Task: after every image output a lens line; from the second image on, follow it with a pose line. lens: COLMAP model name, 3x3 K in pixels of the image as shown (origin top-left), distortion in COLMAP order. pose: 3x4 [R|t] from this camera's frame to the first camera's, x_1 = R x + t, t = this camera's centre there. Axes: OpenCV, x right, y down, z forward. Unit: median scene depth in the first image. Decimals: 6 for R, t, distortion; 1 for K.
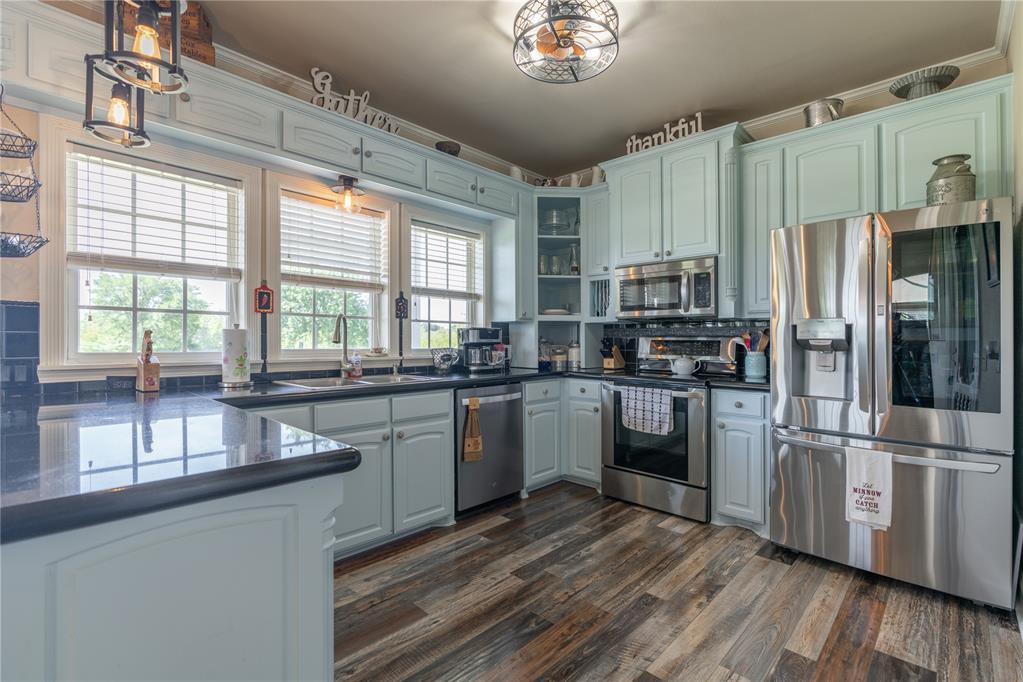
lens RADIAL K [[455.4, 0, 511.5], [0, 455.4, 341.0], [0, 0, 1]] dist [-0.001577, -0.000306]
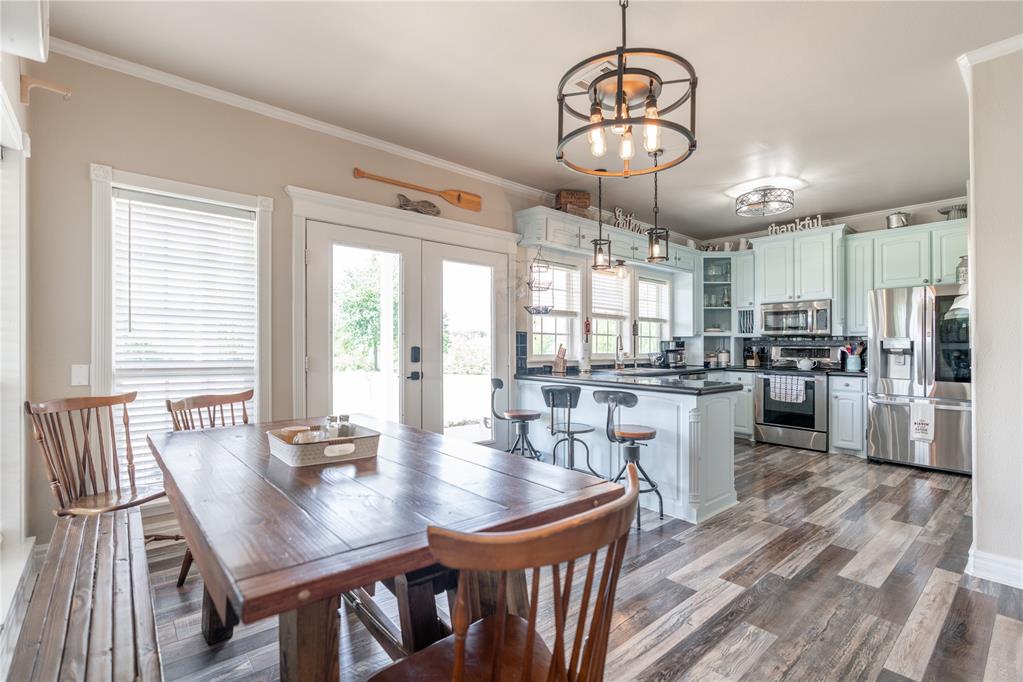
lens RADIAL K [[454.0, 0, 513.1], [0, 454.0, 347.8], [0, 0, 1]] dist [-0.002497, 0.000251]
pose [[0.995449, 0.001852, -0.095274, -0.556193], [-0.001682, 0.999997, 0.001863, -0.005402], [0.095277, -0.001695, 0.995449, -0.785006]]
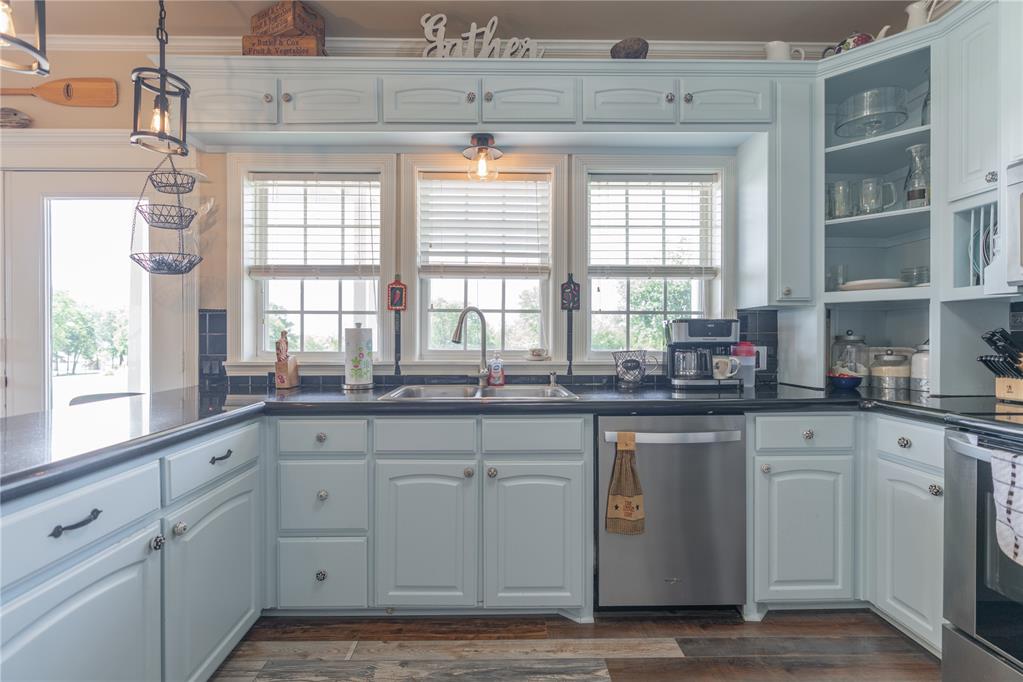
lens RADIAL K [[463.7, 0, 506.0], [0, 463.7, 344.4], [0, 0, 1]] dist [-0.002171, 0.000956]
pose [[0.706681, 0.003831, -0.707522, 0.226488], [0.002603, 0.999965, 0.008014, 0.000358], [0.707528, -0.007505, 0.706646, 0.404071]]
